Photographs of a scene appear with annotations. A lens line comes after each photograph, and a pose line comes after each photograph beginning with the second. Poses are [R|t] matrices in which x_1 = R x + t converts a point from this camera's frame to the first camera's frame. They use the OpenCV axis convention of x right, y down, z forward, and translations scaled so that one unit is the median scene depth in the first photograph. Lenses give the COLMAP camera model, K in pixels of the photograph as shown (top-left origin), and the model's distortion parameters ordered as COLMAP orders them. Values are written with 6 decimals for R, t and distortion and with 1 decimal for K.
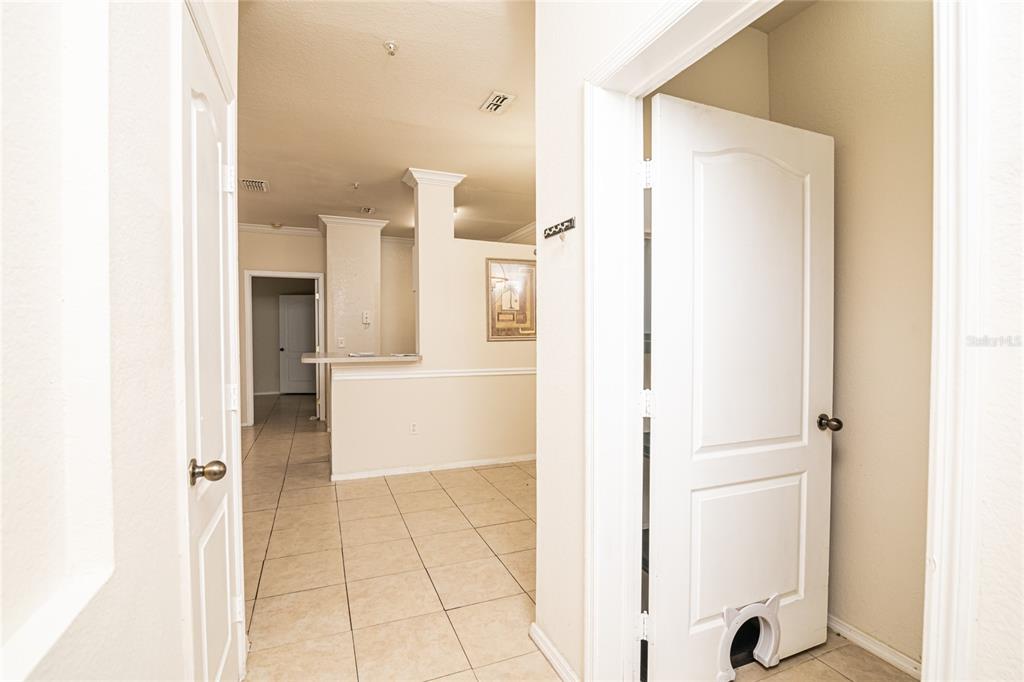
lens RADIAL K [[466.8, 0, 516.1], [0, 466.8, 341.6], [0, 0, 1]] dist [-0.020661, 0.001699]
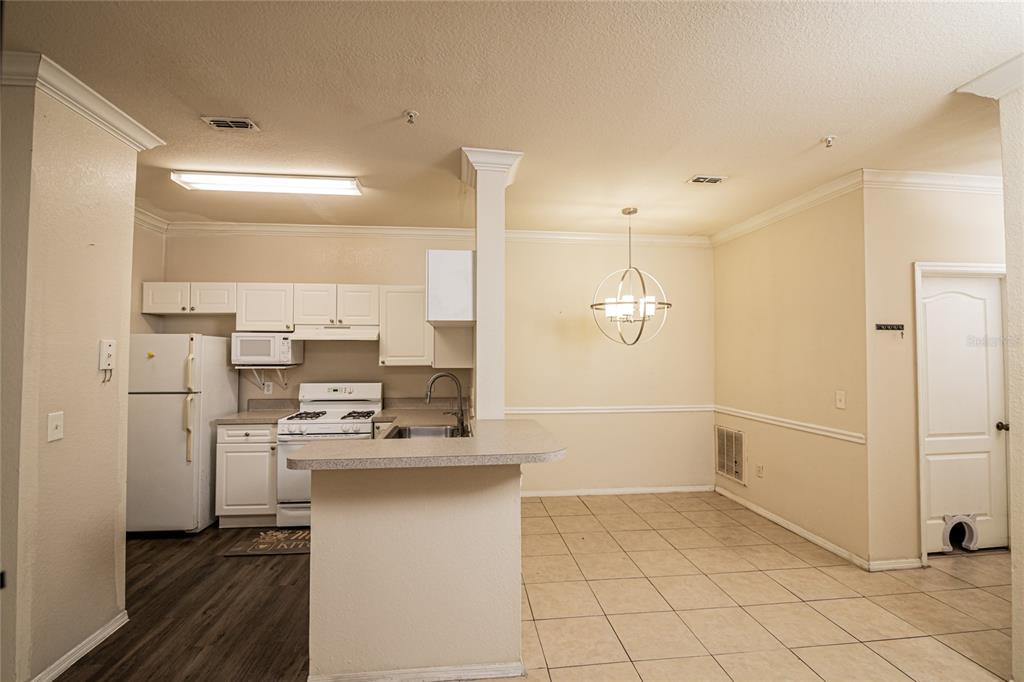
lens RADIAL K [[466.8, 0, 512.2], [0, 466.8, 339.1], [0, 0, 1]] dist [-0.020661, 0.001699]
pose [[0.287739, 0.027018, 0.957328, -0.635146], [0.017788, 0.999279, -0.033549, -0.048256], [-0.957544, 0.026682, 0.287051, 0.579893]]
